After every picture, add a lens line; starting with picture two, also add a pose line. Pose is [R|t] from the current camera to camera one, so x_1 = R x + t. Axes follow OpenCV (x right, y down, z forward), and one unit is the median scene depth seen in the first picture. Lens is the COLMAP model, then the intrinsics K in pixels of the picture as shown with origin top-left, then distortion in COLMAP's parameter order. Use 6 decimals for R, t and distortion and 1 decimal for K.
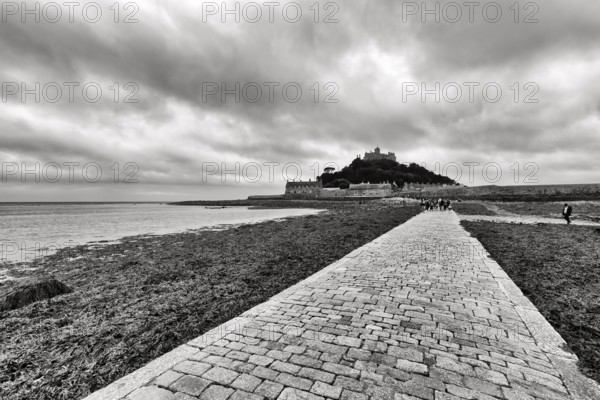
lens RADIAL K [[263.2, 0, 300.0], [0, 263.2, 200.0], [0, 0, 1]] dist [0.000466, 0.000035]
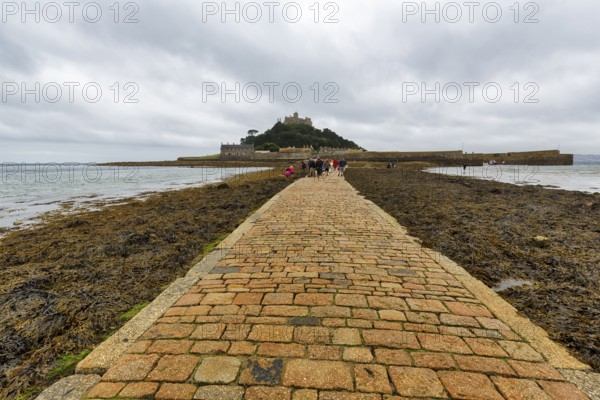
lens RADIAL K [[263.2, 0, 300.0], [0, 263.2, 200.0], [0, 0, 1]] dist [0.000466, 0.000035]
pose [[0.951893, -0.044390, 0.303197, -0.049455], [0.000068, 0.989483, 0.144652, 0.000898], [-0.306429, -0.137673, 0.941885, -0.105333]]
